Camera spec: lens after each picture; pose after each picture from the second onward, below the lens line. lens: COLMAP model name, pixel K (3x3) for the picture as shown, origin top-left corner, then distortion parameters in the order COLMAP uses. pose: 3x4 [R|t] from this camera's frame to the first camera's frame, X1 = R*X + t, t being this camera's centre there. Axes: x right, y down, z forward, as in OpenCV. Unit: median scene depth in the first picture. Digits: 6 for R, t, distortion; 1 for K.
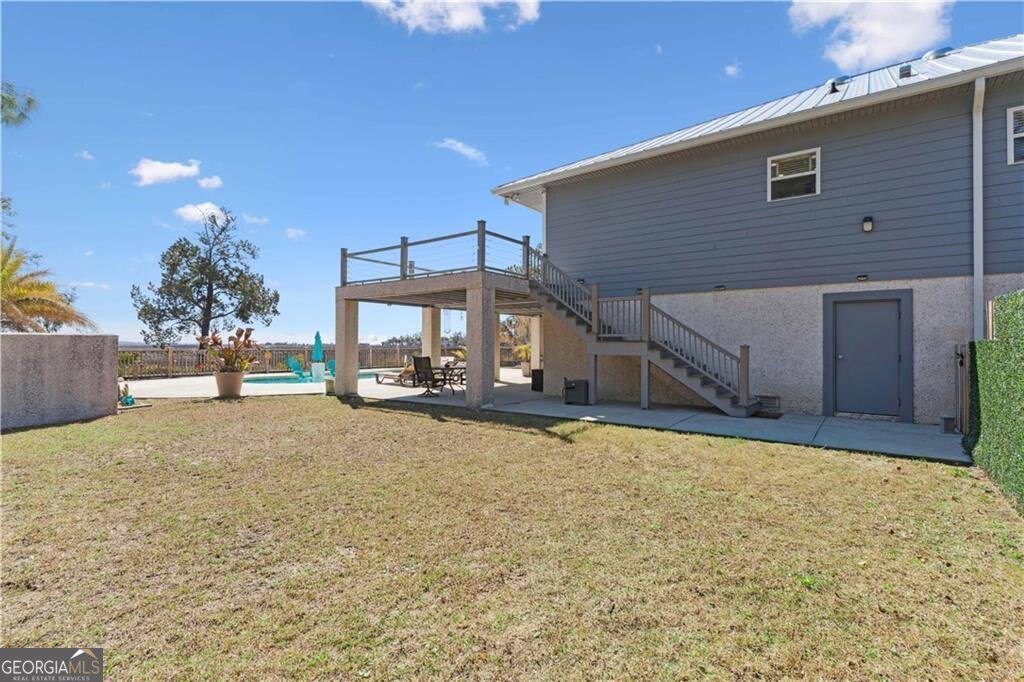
lens RADIAL K [[489.2, 0, 512.9], [0, 489.2, 343.5], [0, 0, 1]] dist [-0.002598, -0.000271]
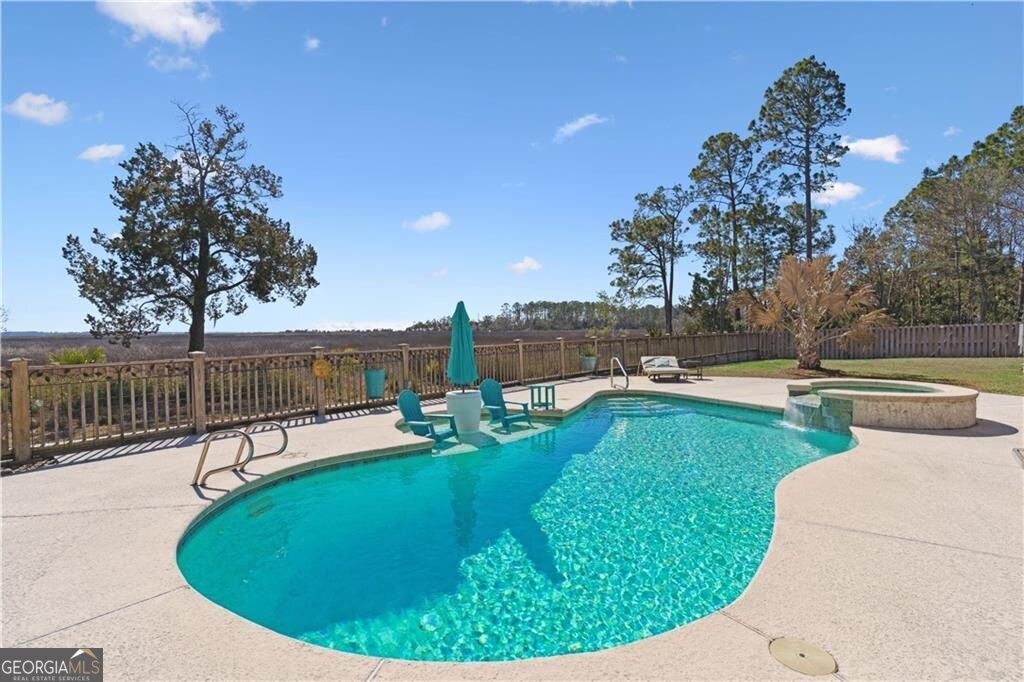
lens RADIAL K [[507.5, 0, 509.6], [0, 507.5, 336.5], [0, 0, 1]] dist [-0.002982, 0.000647]
pose [[0.998519, -0.017567, -0.051489, -0.214492], [0.018549, 0.999654, 0.018657, -0.003579], [0.051144, -0.019584, 0.998499, 0.394028]]
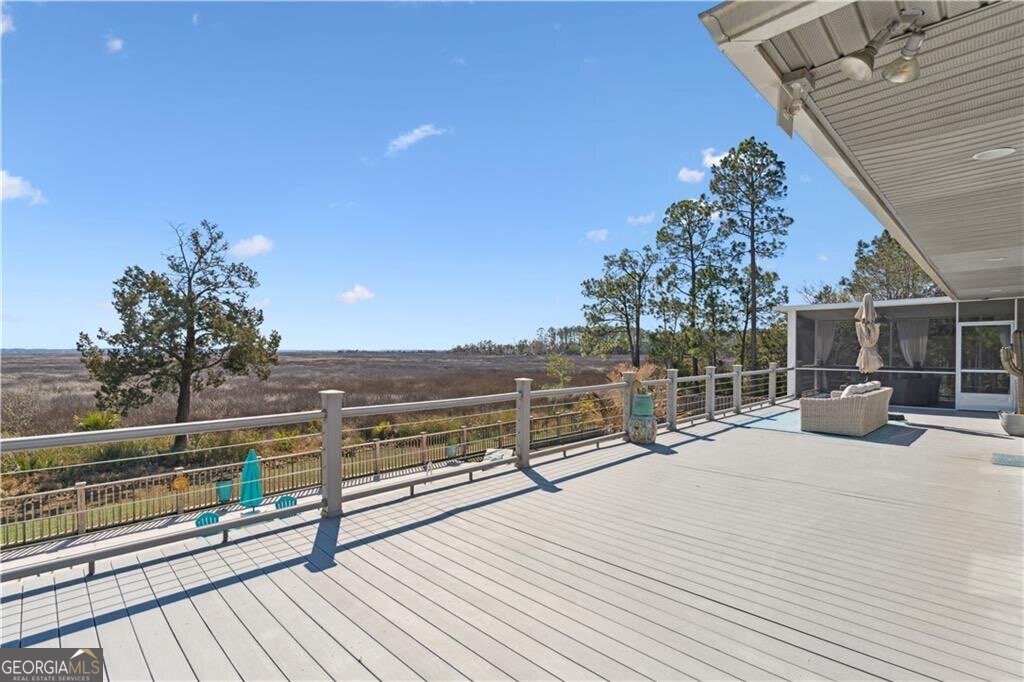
lens RADIAL K [[489.2, 0, 512.8], [0, 489.2, 359.5], [0, 0, 1]] dist [-0.002598, -0.000271]
pose [[0.991012, -0.005172, -0.133670, -0.031244], [0.008659, 0.999637, 0.025517, -0.082409], [0.133489, -0.026445, 0.990697, 0.321392]]
